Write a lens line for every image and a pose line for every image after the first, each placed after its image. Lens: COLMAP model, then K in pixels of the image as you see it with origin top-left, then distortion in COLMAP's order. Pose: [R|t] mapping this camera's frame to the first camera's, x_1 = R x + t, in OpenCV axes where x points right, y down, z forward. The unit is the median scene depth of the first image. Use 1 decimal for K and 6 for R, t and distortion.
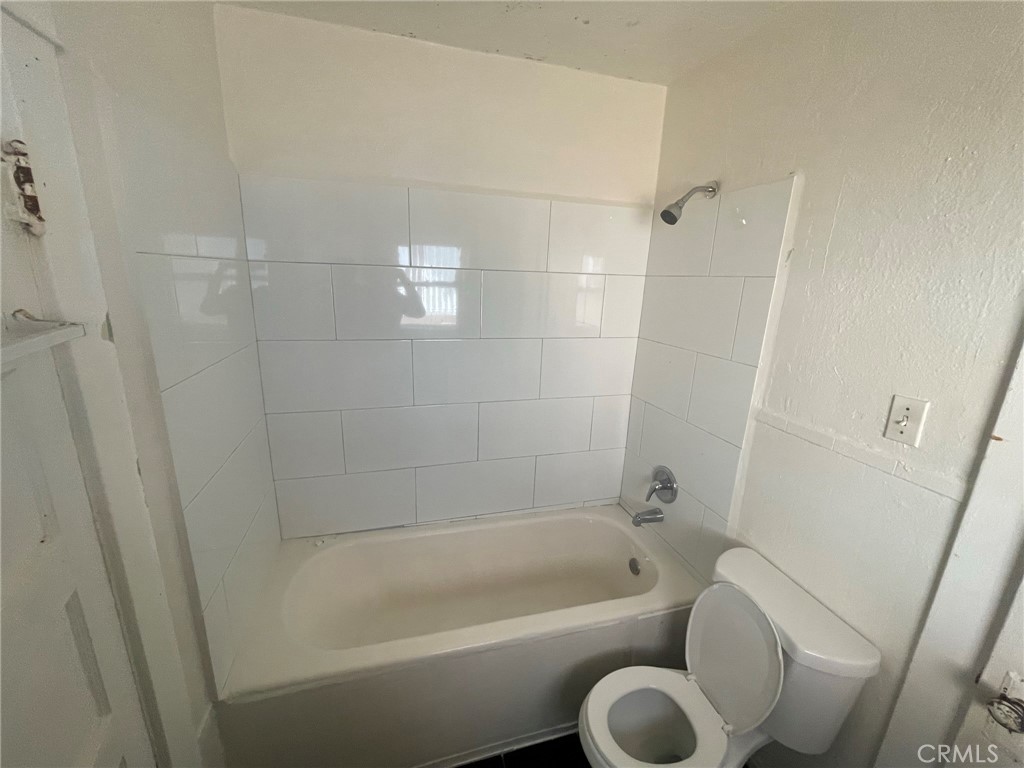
lens RADIAL K [[411.3, 0, 506.2], [0, 411.3, 386.8], [0, 0, 1]] dist [0.003204, -0.001613]
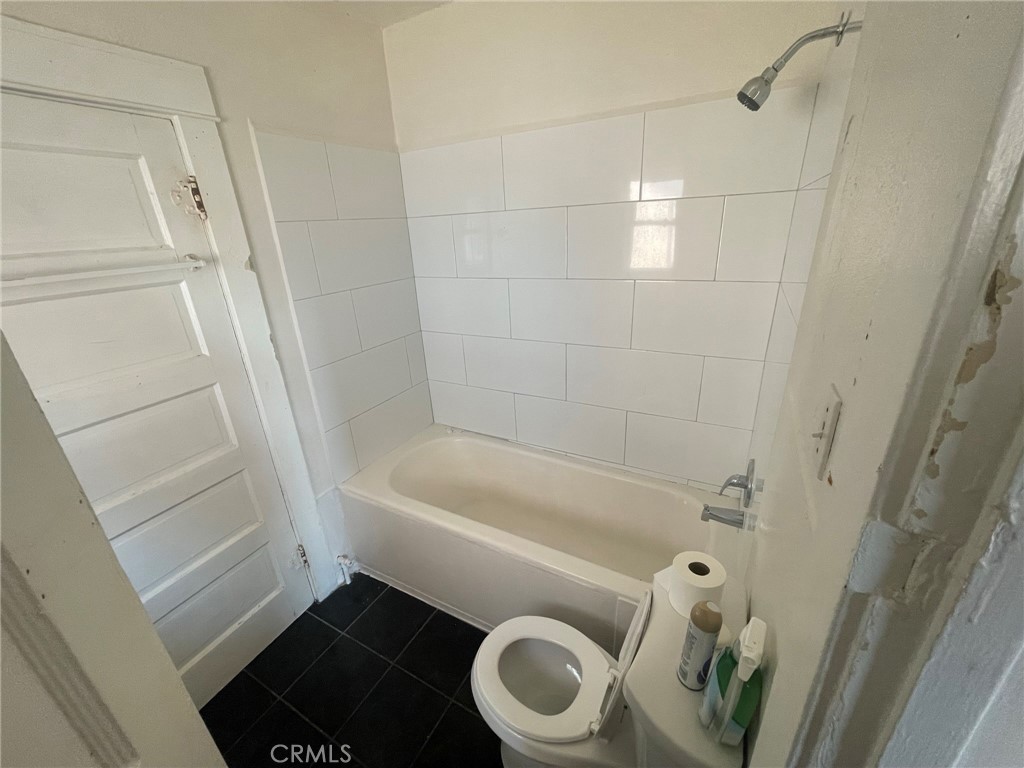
lens RADIAL K [[411.3, 0, 507.8], [0, 411.3, 386.7], [0, 0, 1]] dist [0.003204, -0.001613]
pose [[0.715509, 0.199566, -0.669492, 0.531567], [-0.108153, 0.978419, 0.176067, -0.021006], [0.690181, -0.053570, 0.721651, 0.162713]]
